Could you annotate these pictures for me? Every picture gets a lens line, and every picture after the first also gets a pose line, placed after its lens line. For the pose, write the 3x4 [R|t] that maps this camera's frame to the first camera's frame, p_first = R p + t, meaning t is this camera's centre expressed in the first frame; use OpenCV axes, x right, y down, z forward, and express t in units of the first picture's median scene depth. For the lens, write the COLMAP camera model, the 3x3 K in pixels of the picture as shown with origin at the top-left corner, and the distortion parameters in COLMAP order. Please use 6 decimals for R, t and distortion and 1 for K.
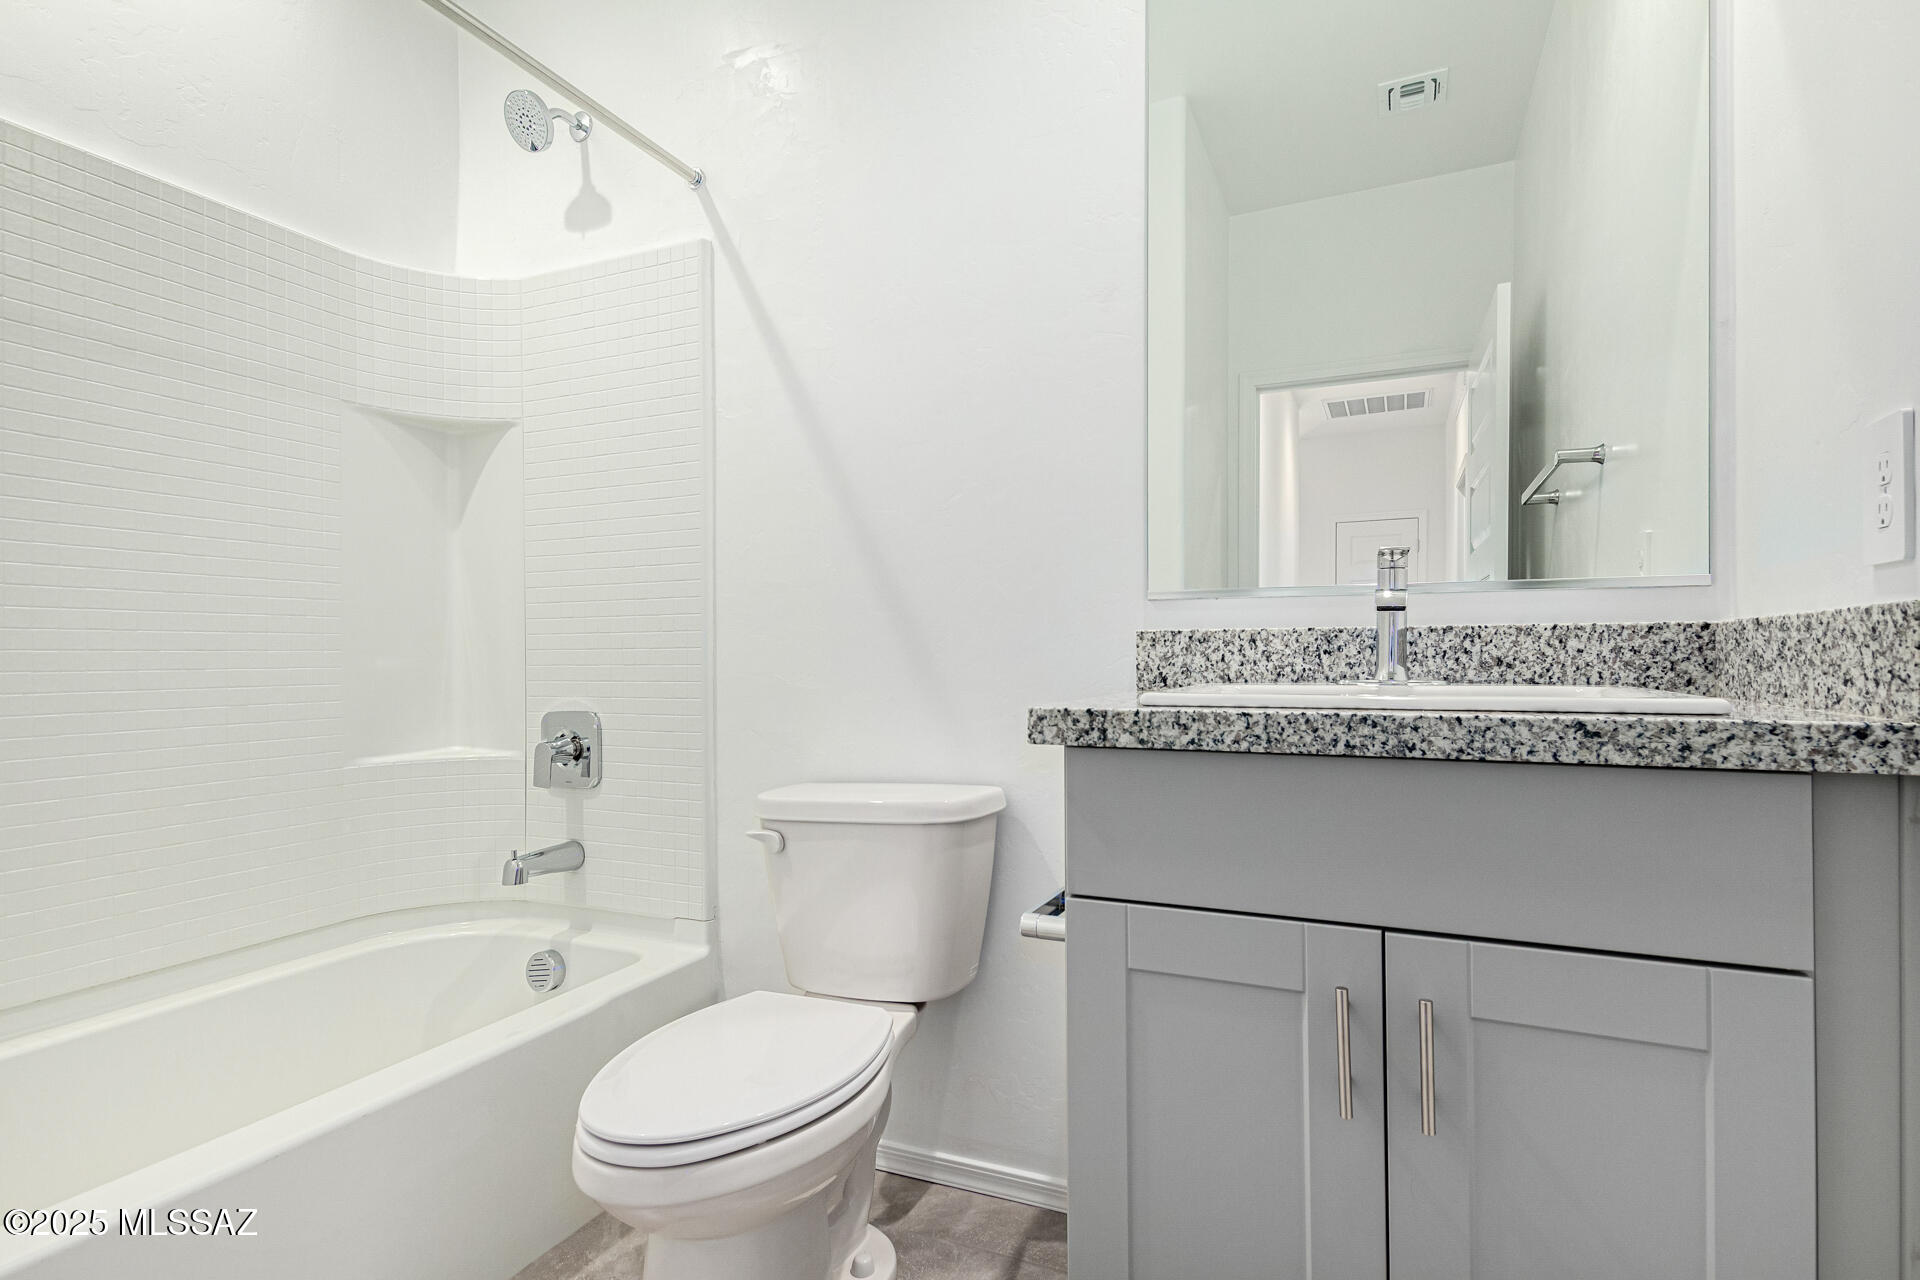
lens RADIAL K [[940.8, 0, 953.0], [0, 940.8, 653.7], [0, 0, 1]] dist [0.021062, 0.000075]
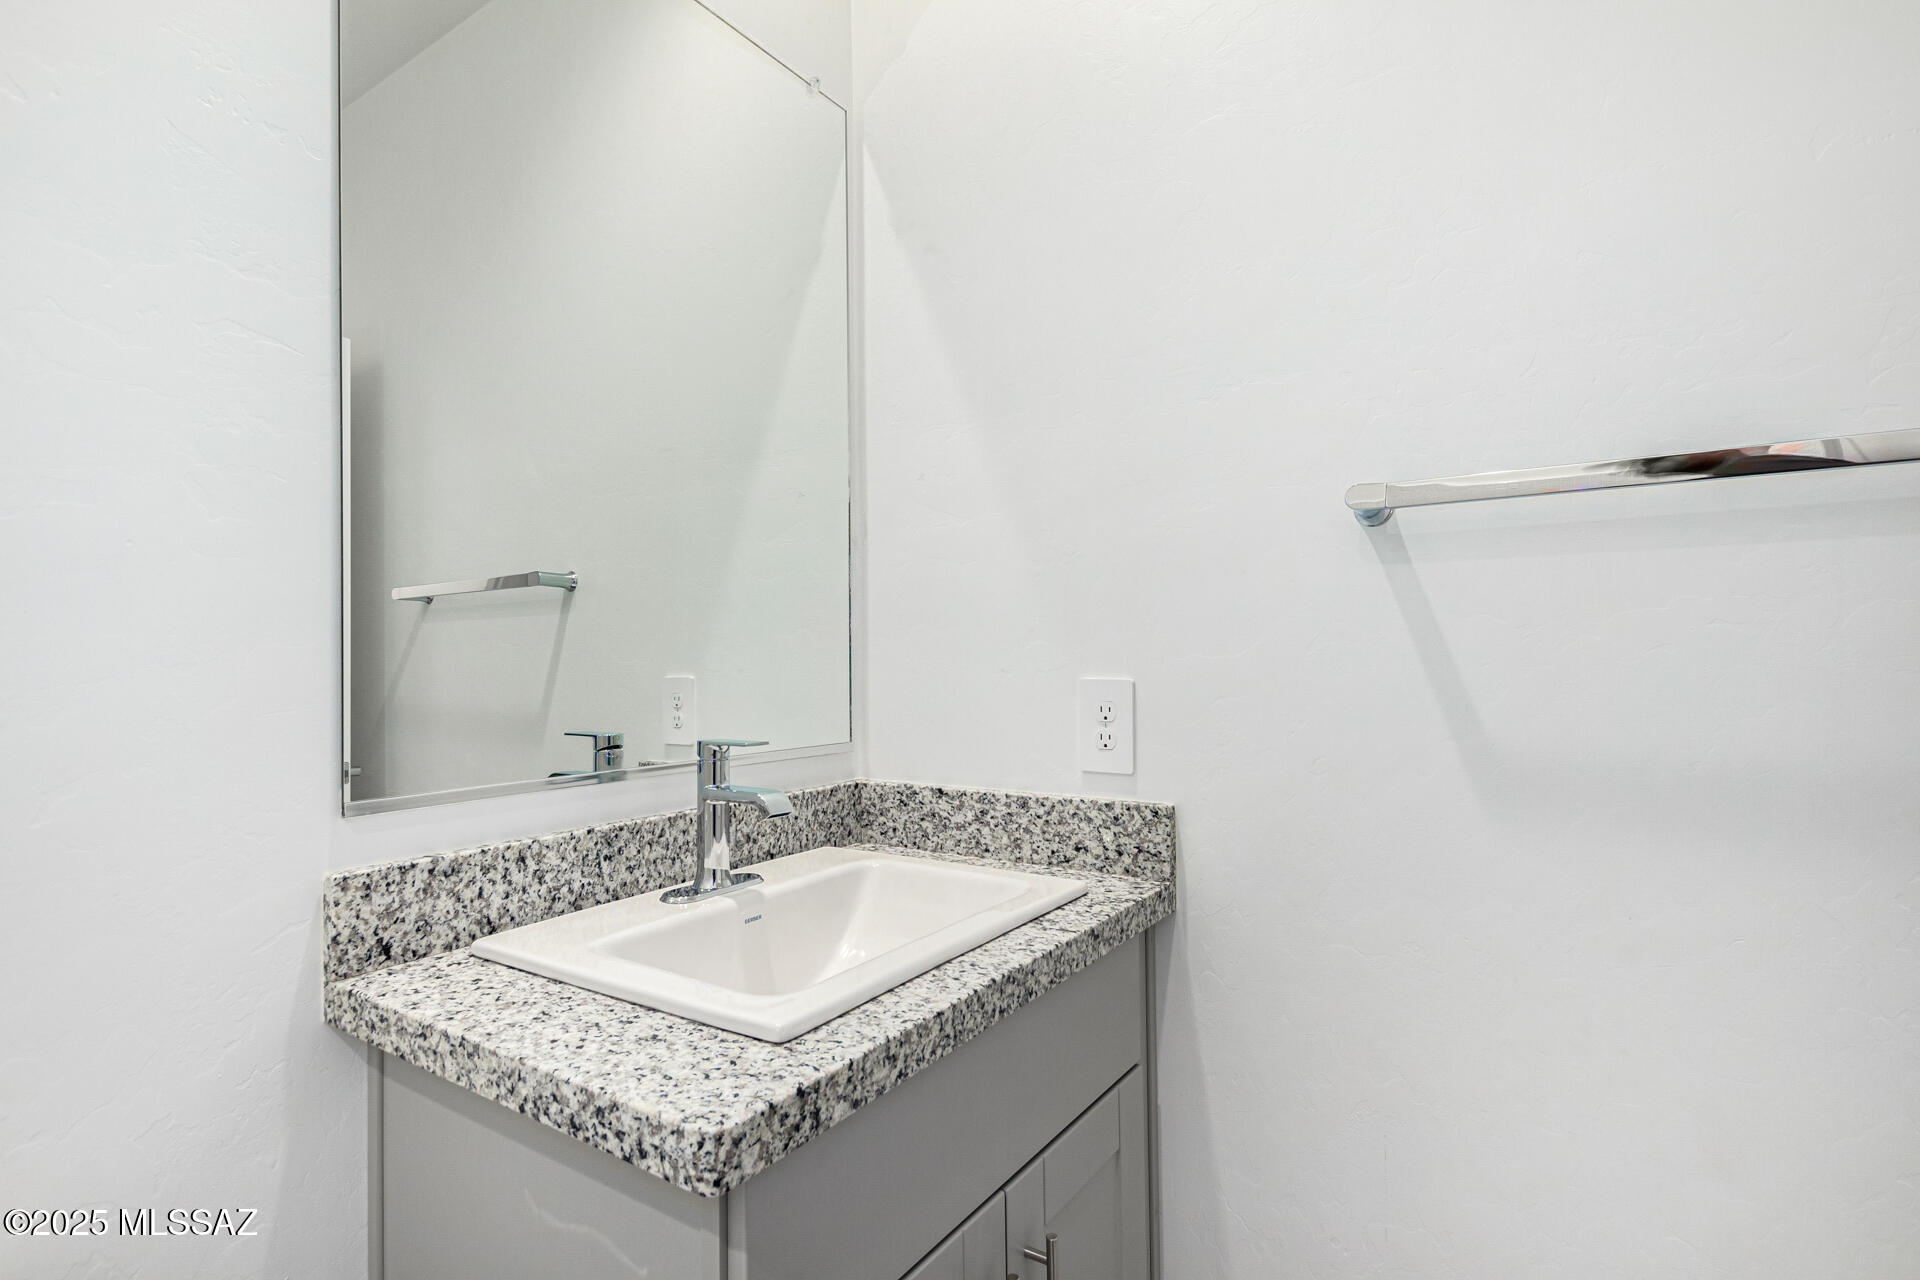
lens RADIAL K [[940.8, 0, 953.0], [0, 940.8, 653.7], [0, 0, 1]] dist [0.021062, 0.000075]
pose [[0.173675, 0.004154, 0.984794, -0.350308], [0.012472, 0.999902, -0.006417, -0.172091], [-0.984724, 0.013397, 0.173607, 0.601989]]
